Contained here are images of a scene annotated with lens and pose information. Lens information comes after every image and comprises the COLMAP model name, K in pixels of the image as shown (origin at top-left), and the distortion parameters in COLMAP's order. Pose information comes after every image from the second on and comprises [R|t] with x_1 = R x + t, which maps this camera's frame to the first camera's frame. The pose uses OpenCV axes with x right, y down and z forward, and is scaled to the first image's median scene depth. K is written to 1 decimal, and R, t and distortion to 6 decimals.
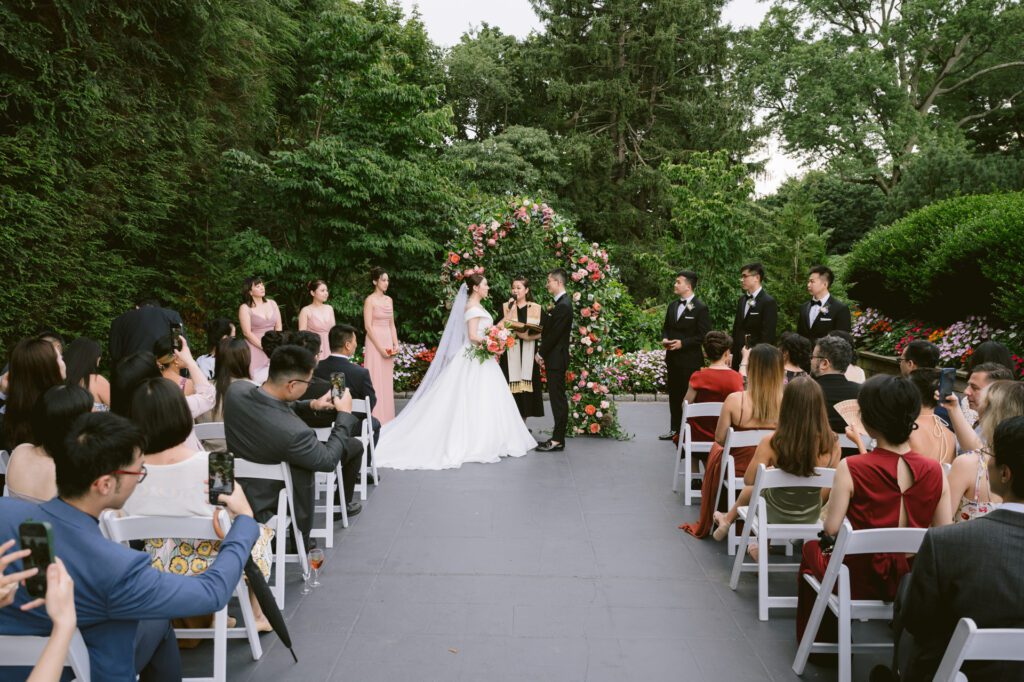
lens RADIAL K [[750.2, 0, 512.0], [0, 750.2, 341.0], [0, 0, 1]] dist [-0.004119, 0.000519]
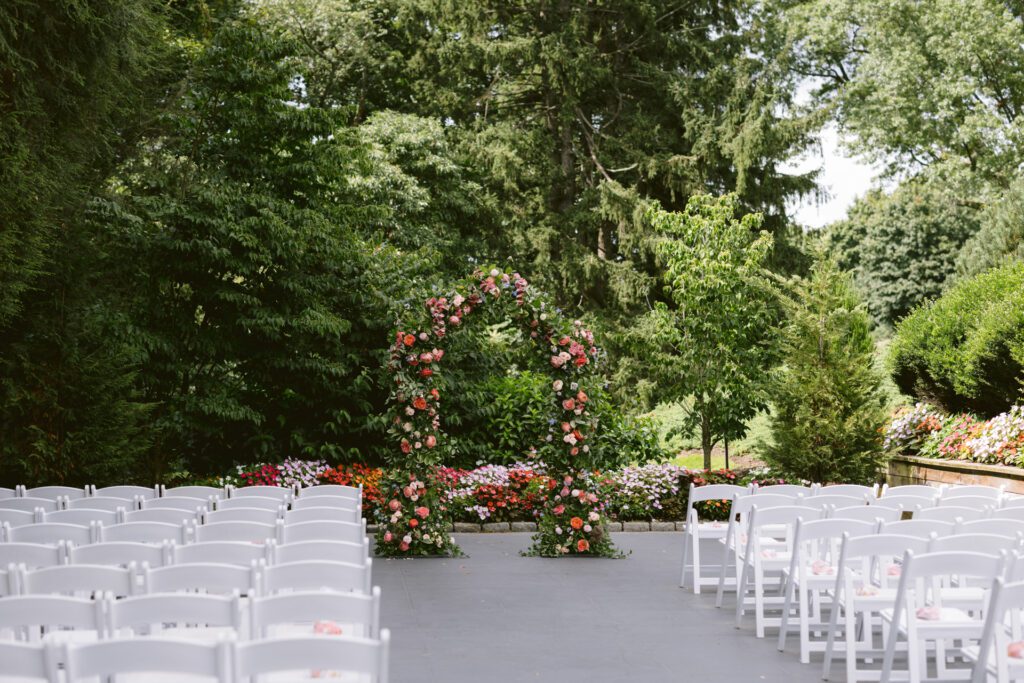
lens RADIAL K [[1496.3, 0, 512.0], [0, 1496.3, 341.5], [0, 0, 1]] dist [0.019817, 0.038862]
pose [[0.993531, -0.001199, 0.113554, -0.110577], [0.013695, 0.993912, -0.109326, 0.052937], [-0.112732, 0.110173, 0.987499, -0.459357]]
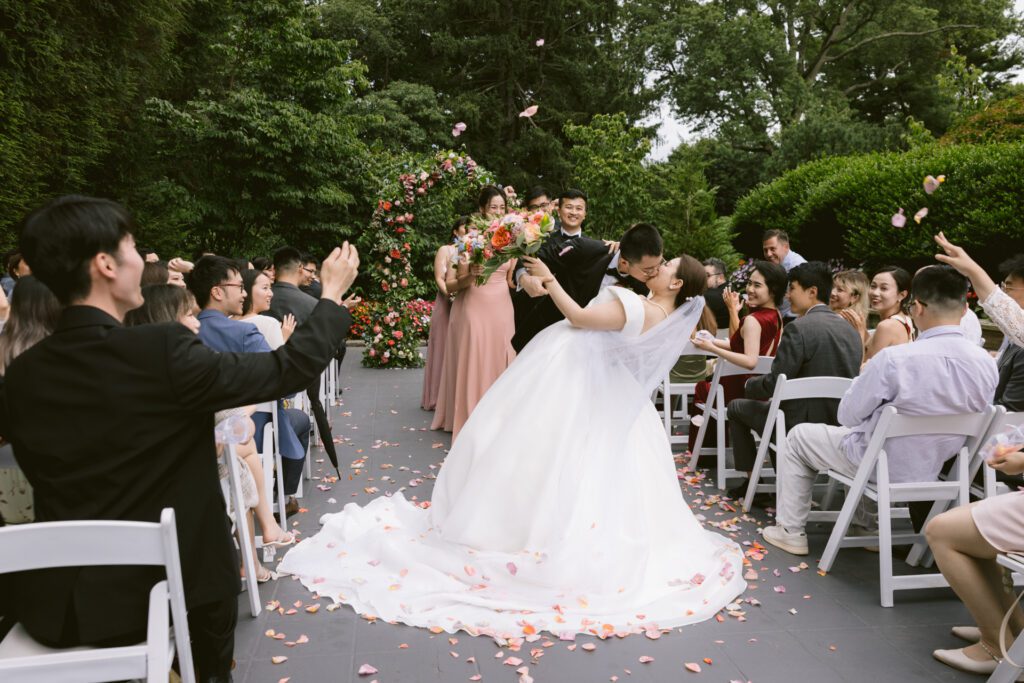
lens RADIAL K [[825.7, 0, 507.0], [0, 825.7, 333.0], [0, 0, 1]] dist [0.010423, 0.003429]
pose [[0.989262, -0.011987, 0.145658, -0.059458], [0.009790, 0.999827, 0.015789, 0.041965], [-0.145822, -0.014193, 0.989209, -0.154715]]
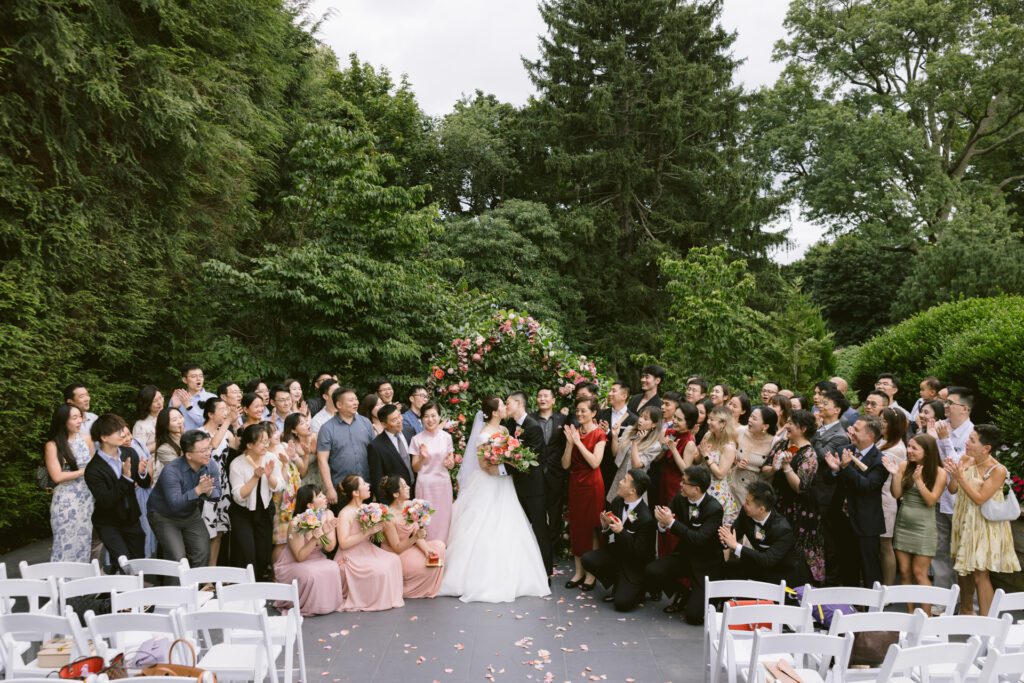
lens RADIAL K [[835.6, 0, 505.9], [0, 835.6, 340.3], [0, 0, 1]] dist [0.024712, -0.002962]
pose [[0.999909, -0.010151, -0.008925, 0.015607], [0.009203, 0.994892, -0.100521, -0.031915], [0.009900, 0.100430, 0.994895, -0.064581]]
